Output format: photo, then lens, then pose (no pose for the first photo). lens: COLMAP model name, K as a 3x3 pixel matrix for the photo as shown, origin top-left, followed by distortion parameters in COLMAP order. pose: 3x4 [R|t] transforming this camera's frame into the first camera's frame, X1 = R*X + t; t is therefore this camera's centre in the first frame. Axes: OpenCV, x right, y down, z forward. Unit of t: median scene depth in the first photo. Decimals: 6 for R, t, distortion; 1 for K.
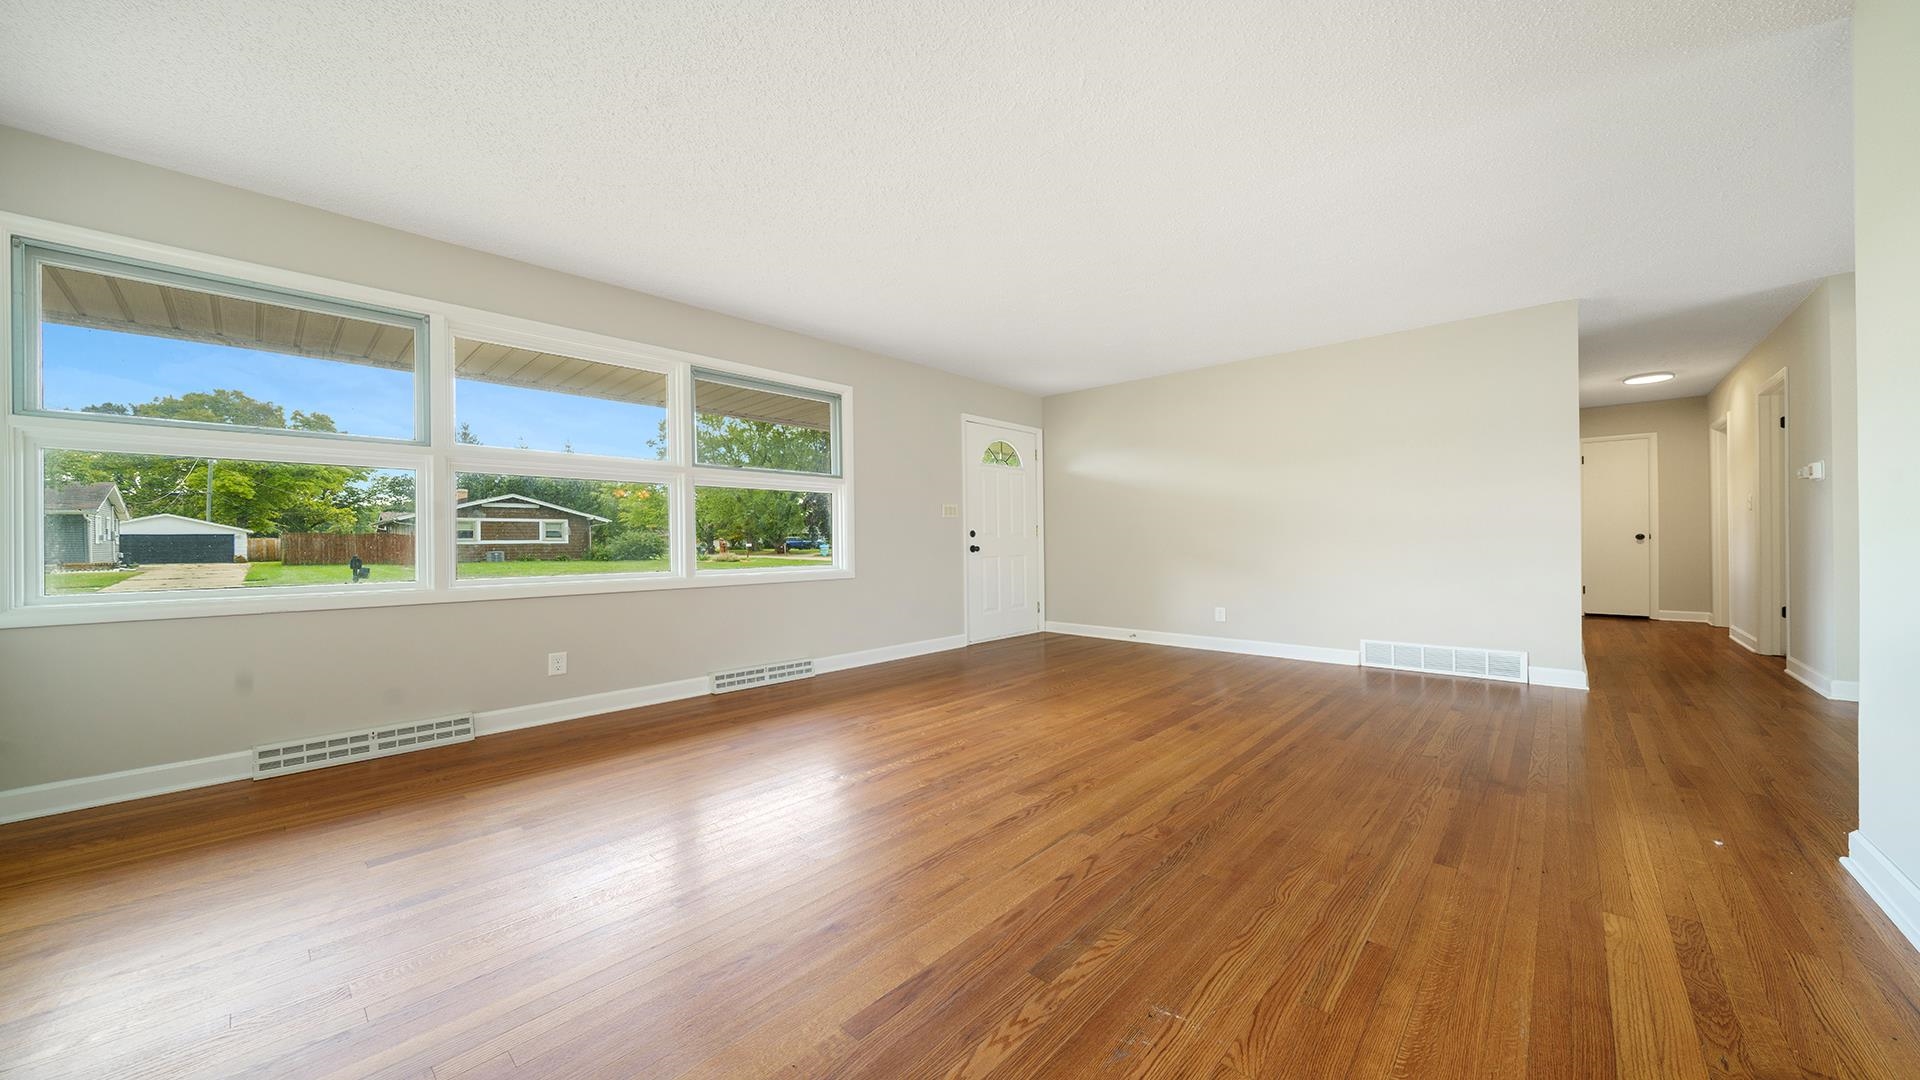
lens RADIAL K [[652.1, 0, 960.0], [0, 652.1, 540.0], [0, 0, 1]] dist [-0.000557, -0.000071]
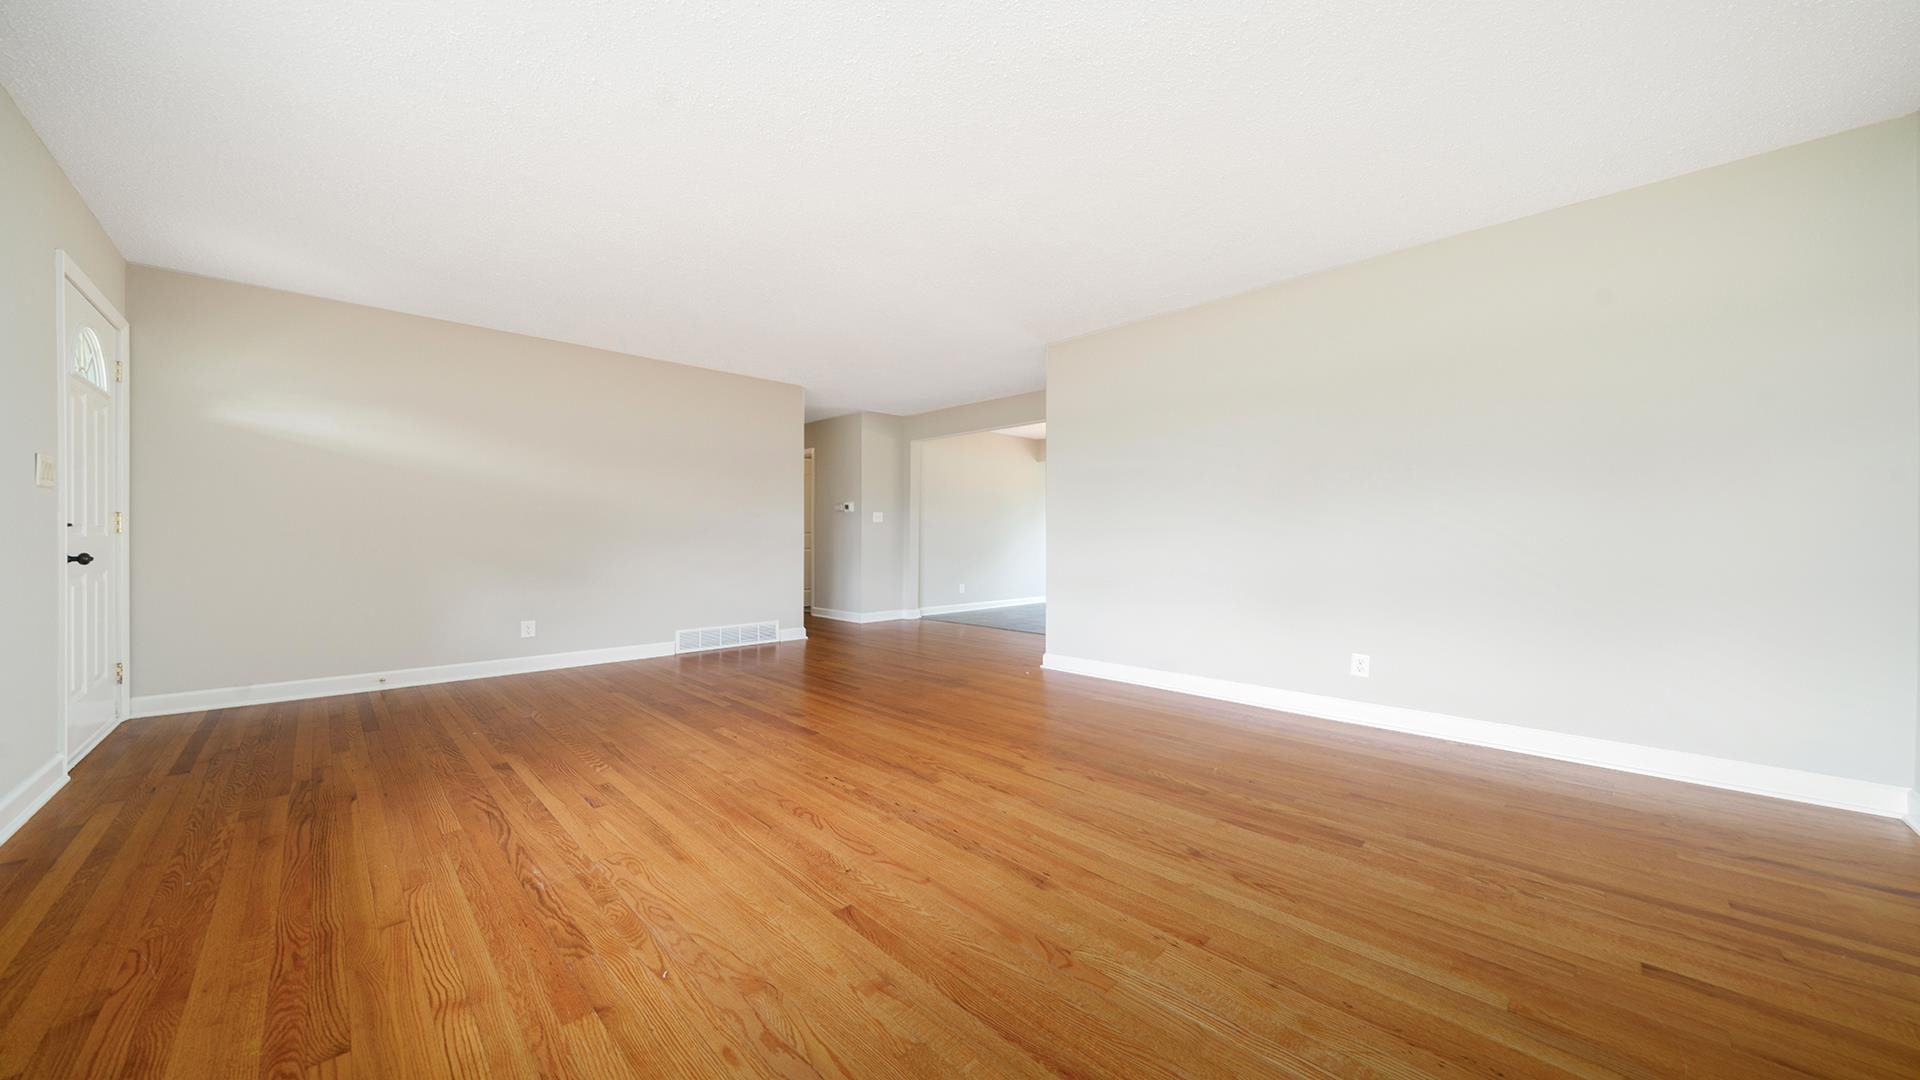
lens RADIAL K [[652.1, 0, 960.0], [0, 652.1, 540.0], [0, 0, 1]] dist [-0.000557, -0.000071]
pose [[0.050142, 0.007346, 0.998715, -0.808120], [-0.000246, 0.999973, -0.007343, 0.008341], [-0.998742, 0.000122, 0.050142, 0.774593]]
